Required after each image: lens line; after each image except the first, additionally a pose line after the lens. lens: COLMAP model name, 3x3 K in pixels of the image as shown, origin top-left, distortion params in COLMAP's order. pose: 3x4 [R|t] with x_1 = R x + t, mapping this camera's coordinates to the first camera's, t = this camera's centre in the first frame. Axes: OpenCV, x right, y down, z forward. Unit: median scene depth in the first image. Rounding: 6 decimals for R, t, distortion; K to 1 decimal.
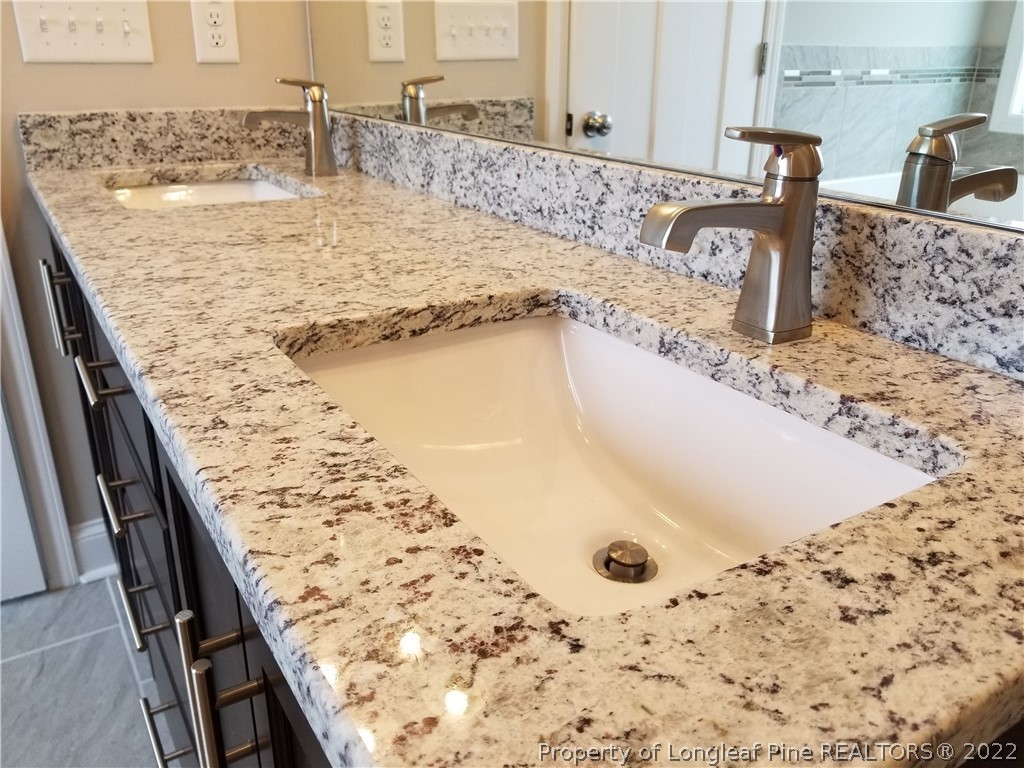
lens RADIAL K [[803.1, 0, 514.7], [0, 803.1, 379.8], [0, 0, 1]] dist [0.099336, -0.143477]
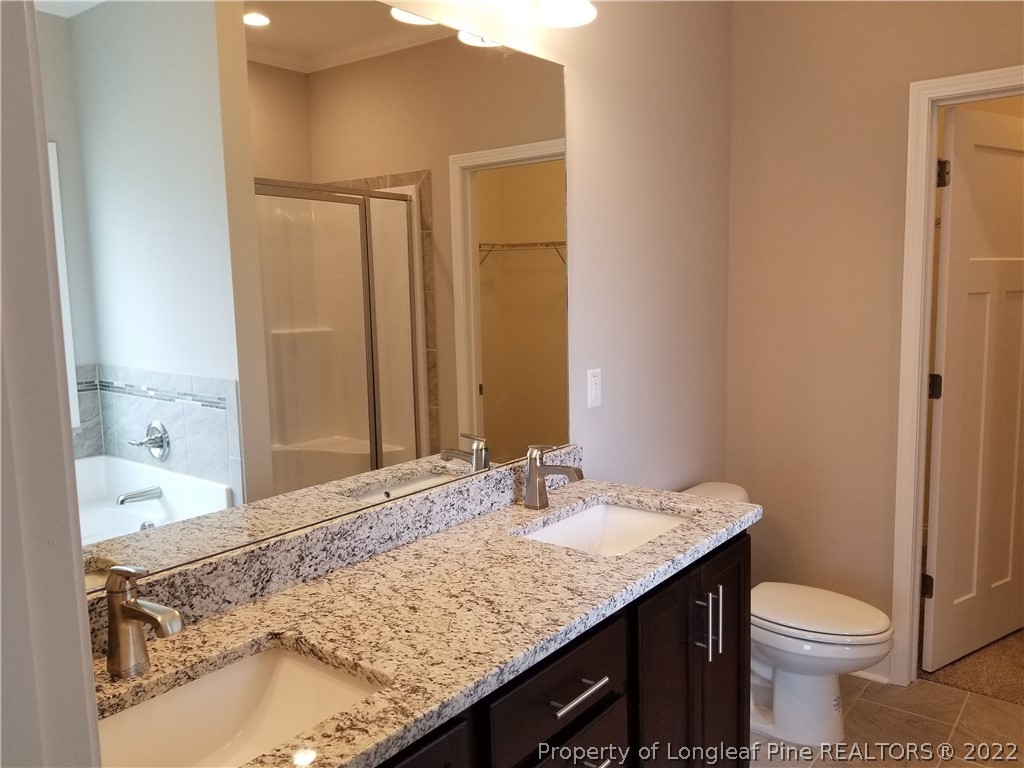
lens RADIAL K [[803.1, 0, 514.7], [0, 803.1, 379.8], [0, 0, 1]] dist [0.099336, -0.143477]
pose [[-0.333837, -0.119135, 0.935072, -1.664027], [0.369541, 0.896034, 0.246094, -0.864330], [-0.867175, 0.427703, -0.255104, 1.121254]]
